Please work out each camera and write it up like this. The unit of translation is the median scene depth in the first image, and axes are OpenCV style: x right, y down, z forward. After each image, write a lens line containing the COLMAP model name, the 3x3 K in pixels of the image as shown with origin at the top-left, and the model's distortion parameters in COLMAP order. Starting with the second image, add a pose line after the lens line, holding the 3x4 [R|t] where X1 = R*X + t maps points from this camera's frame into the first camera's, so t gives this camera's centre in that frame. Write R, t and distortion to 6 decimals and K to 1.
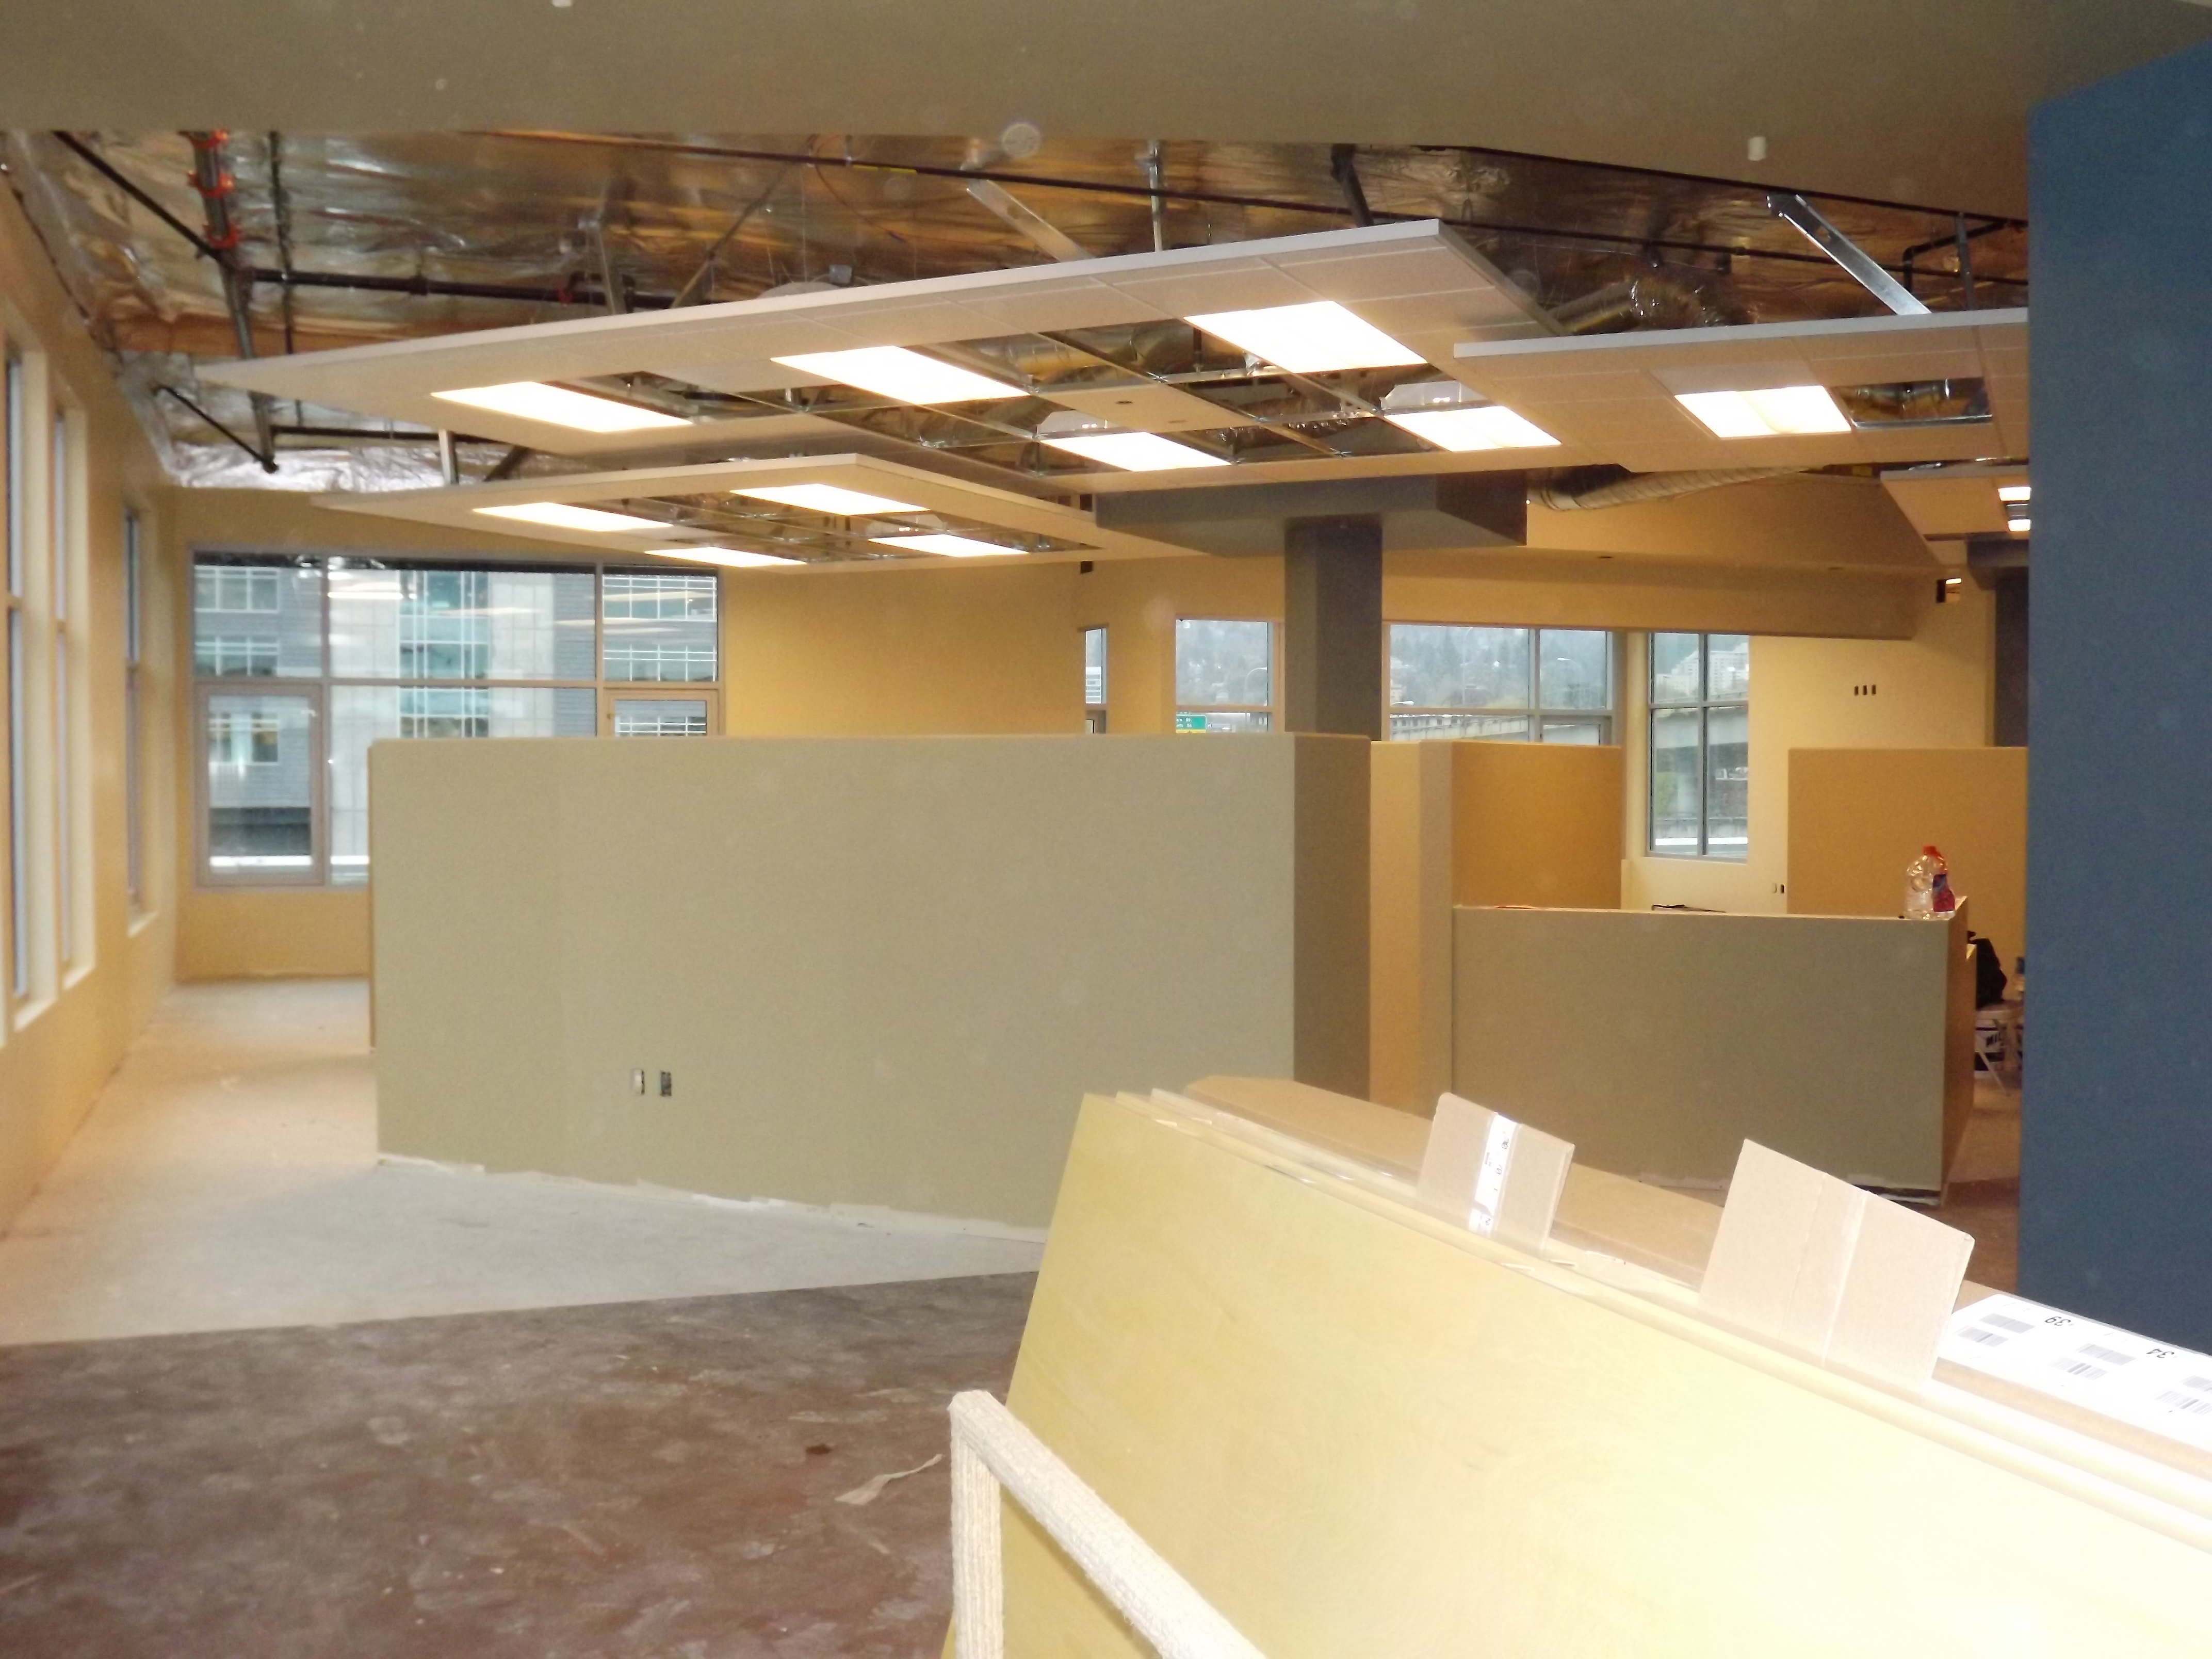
lens RADIAL K [[2094.2, 0, 1106.0], [0, 2094.2, 829.5], [0, 0, 1]] dist [-0.001046, 0.001692]
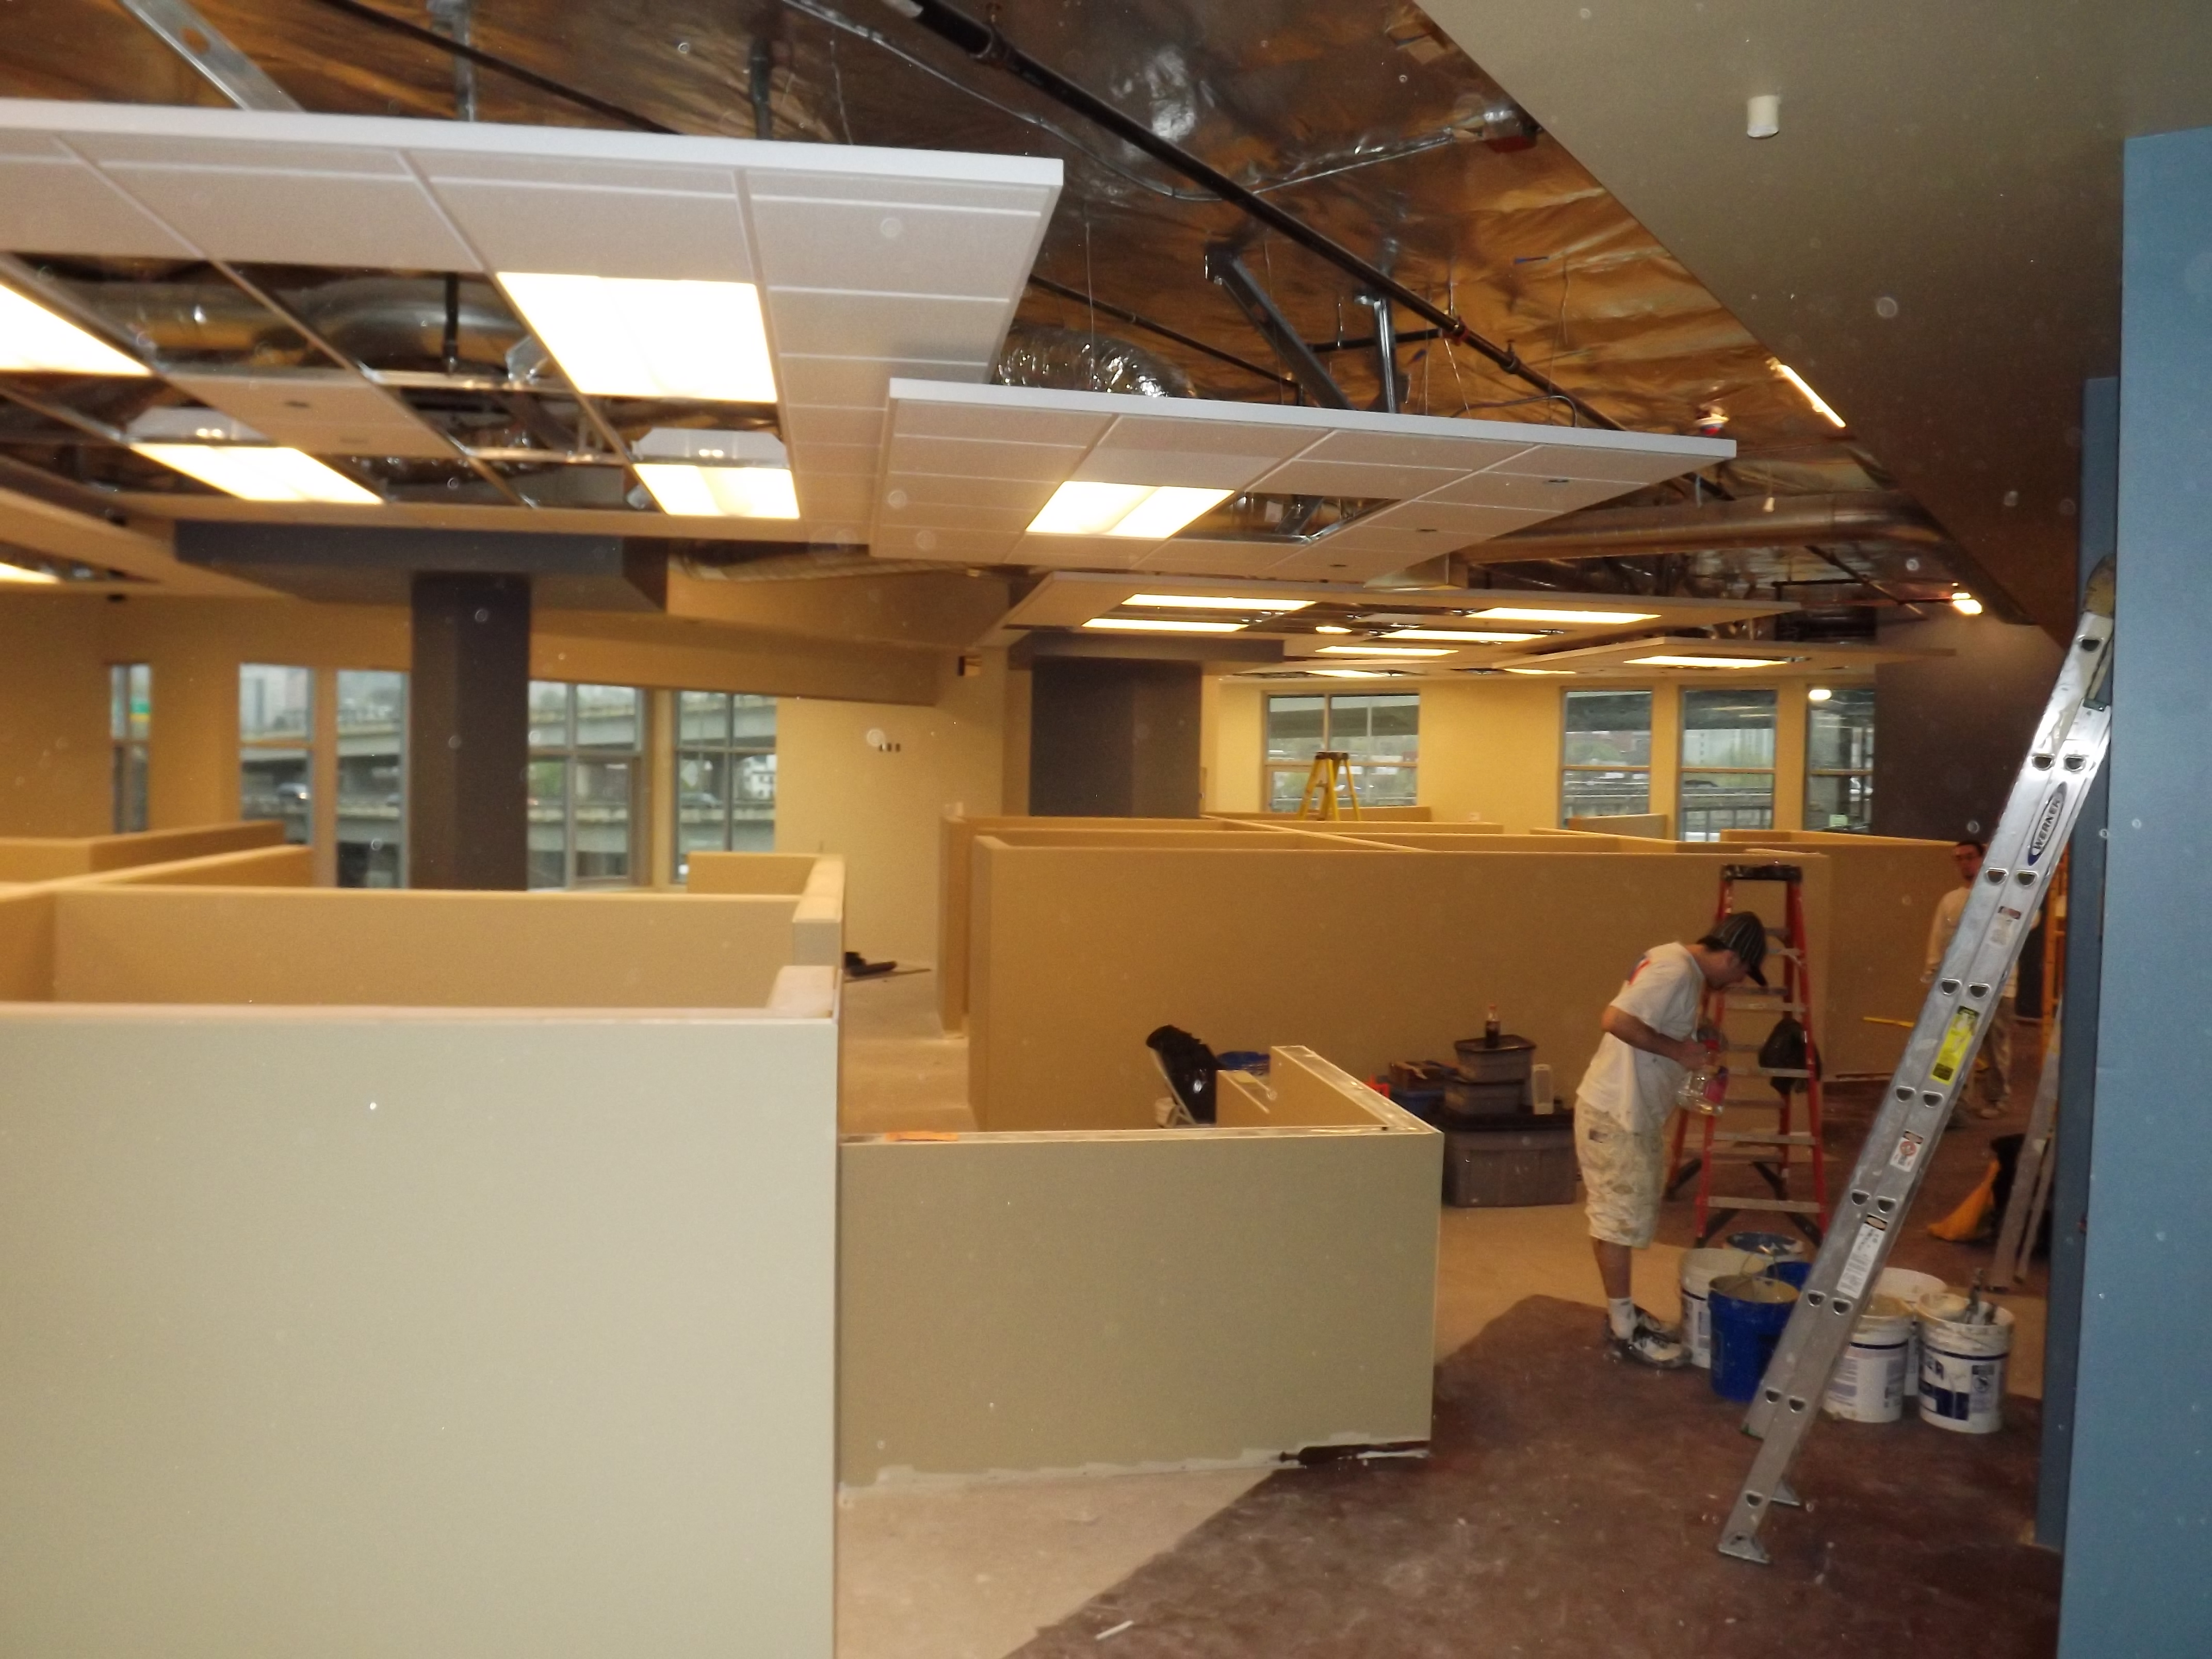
lens RADIAL K [[1577.5, 0, 1106.0], [0, 1577.5, 829.5], [0, 0, 1]] dist [-0.005979, 0.002130]
pose [[0.823887, -0.013420, 0.566595, -0.060029], [0.003590, 0.999823, 0.018461, -0.061254], [-0.566742, -0.013176, 0.823790, 0.360839]]
